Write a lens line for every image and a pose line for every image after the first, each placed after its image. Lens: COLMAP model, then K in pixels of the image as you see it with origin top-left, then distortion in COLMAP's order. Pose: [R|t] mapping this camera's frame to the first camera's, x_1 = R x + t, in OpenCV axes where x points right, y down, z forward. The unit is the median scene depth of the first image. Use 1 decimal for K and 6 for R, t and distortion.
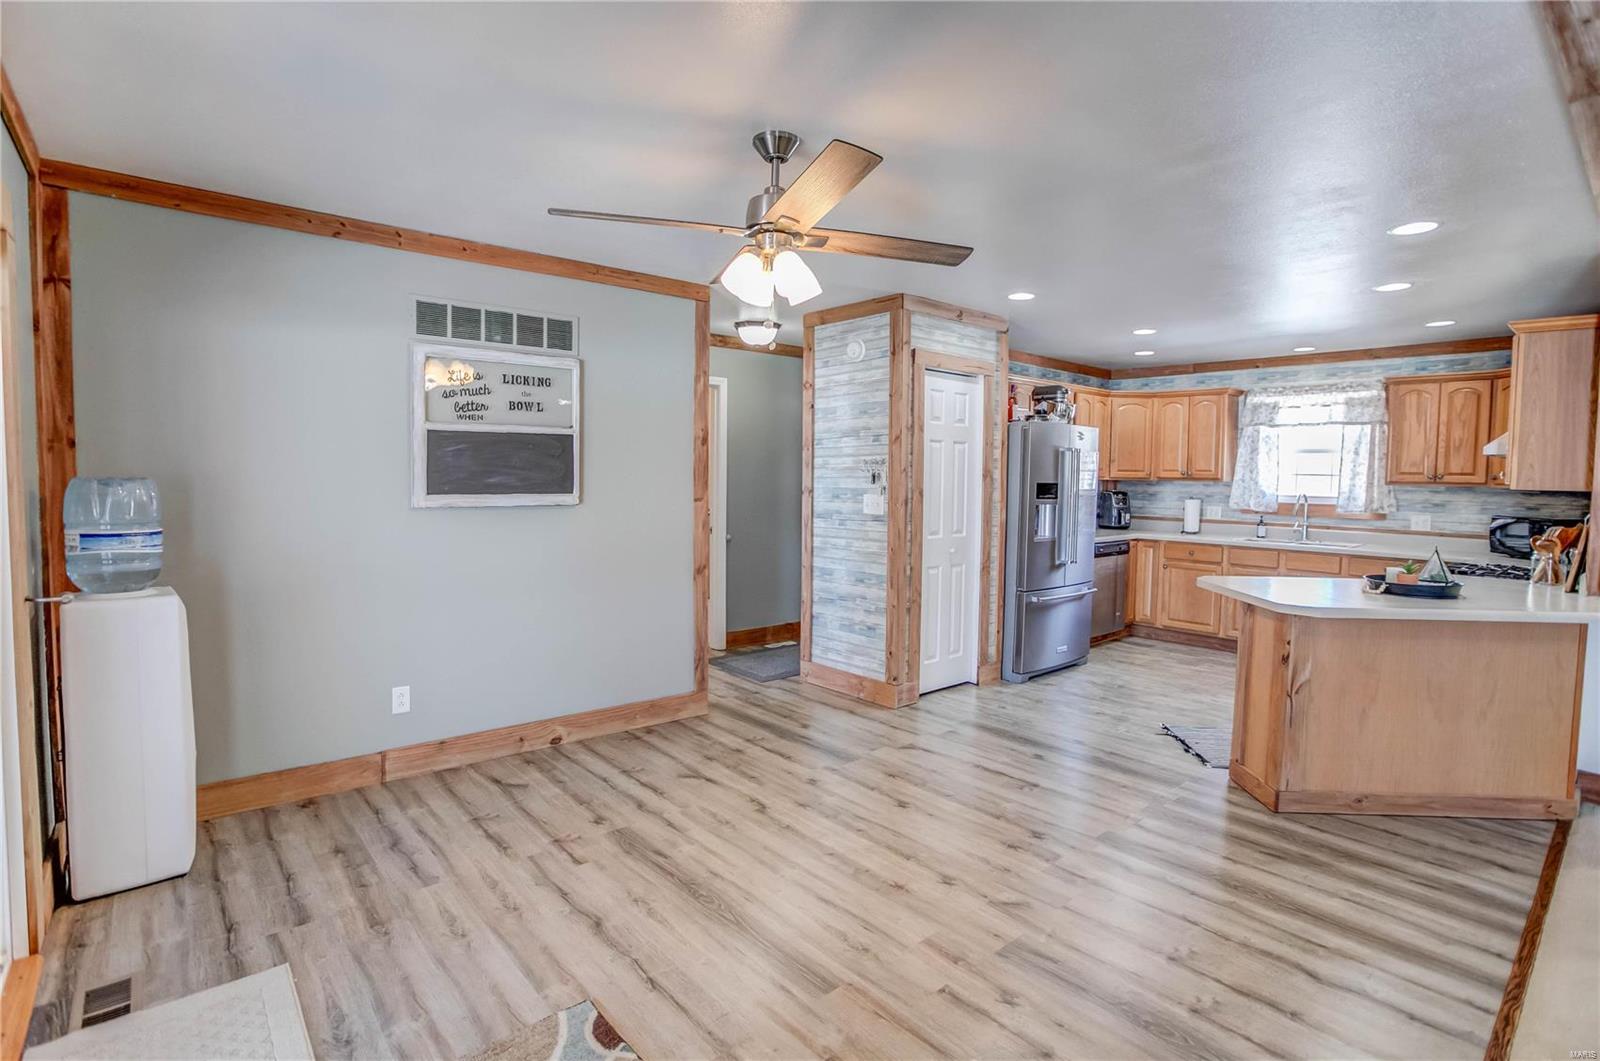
lens RADIAL K [[775.1, 0, 834.1], [0, 775.1, 518.4], [0, 0, 1]] dist [-0.089949, 0.036362]
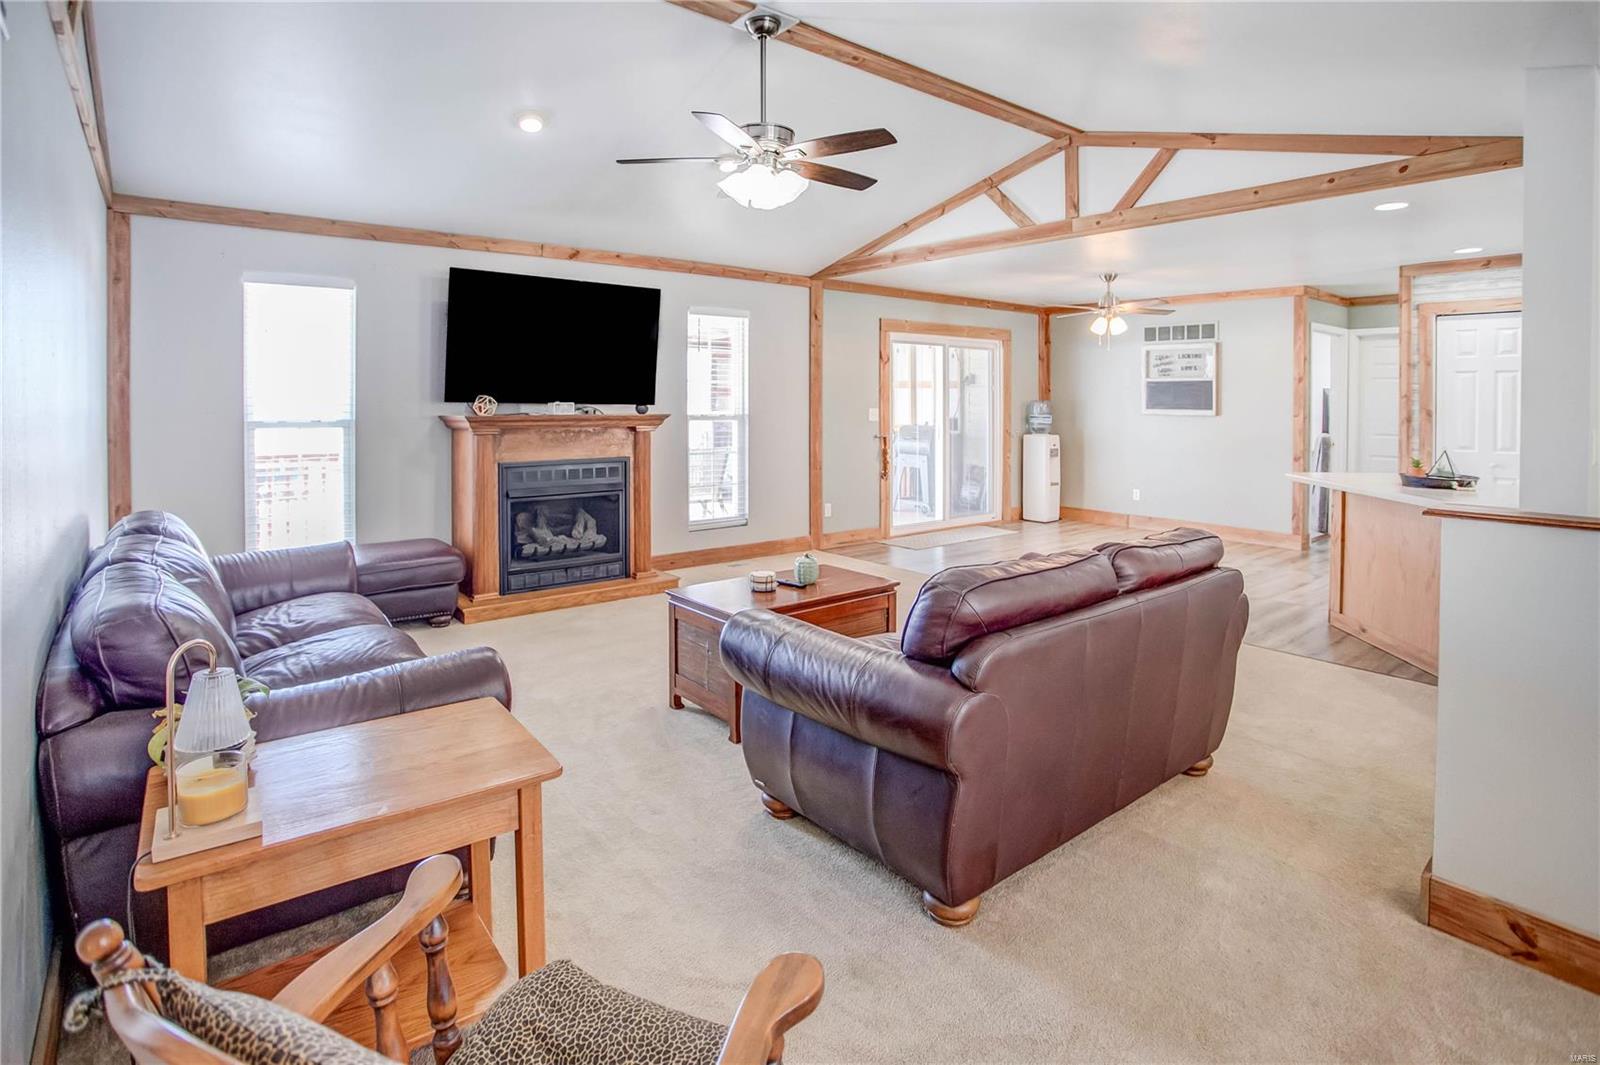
lens RADIAL K [[859.0, 0, 803.8], [0, 859.0, 383.8], [0, 0, 1]] dist [-0.000597, 0.000743]
pose [[-0.013764, -0.029904, -0.999458, 1.397173], [-0.064173, 0.997518, -0.028963, 0.023903], [0.997844, 0.063740, -0.015649, -0.018623]]
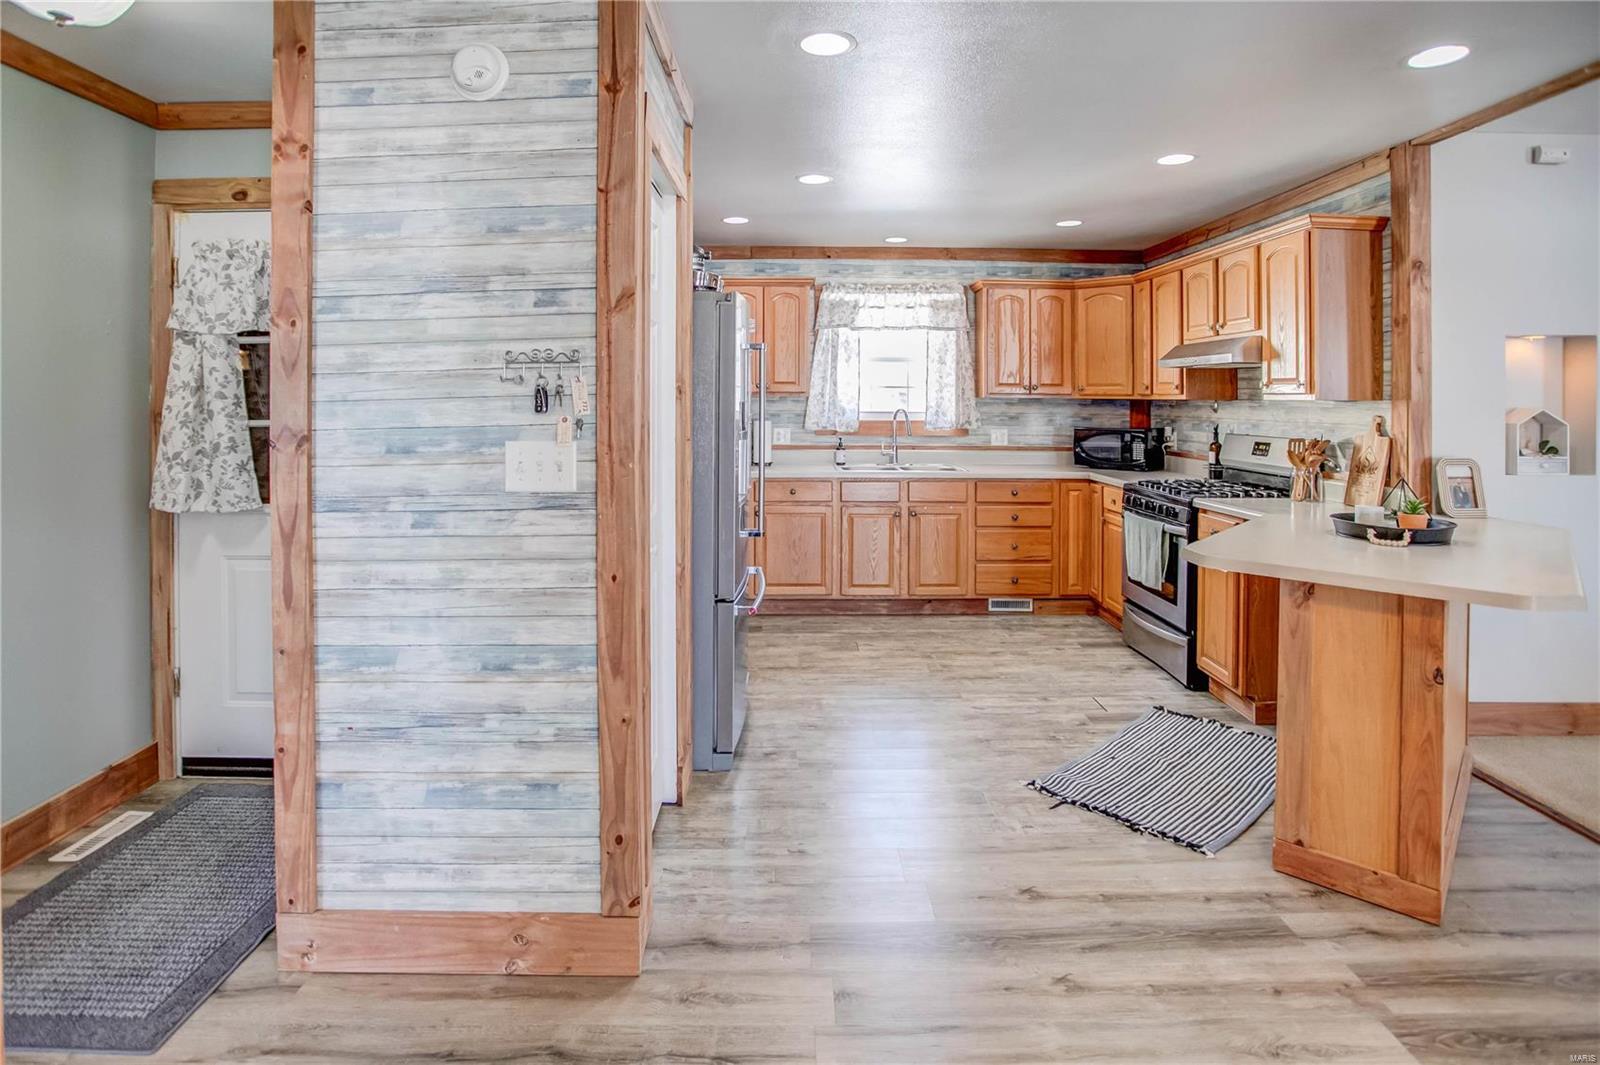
lens RADIAL K [[801.8, 0, 796.3], [0, 801.8, 387.9], [0, 0, 1]] dist [-0.066259, 0.022847]
pose [[0.661054, -0.002686, 0.750333, -0.151988], [0.047941, 0.998102, -0.038664, -0.033263], [-0.748805, 0.061531, 0.659928, 0.588164]]
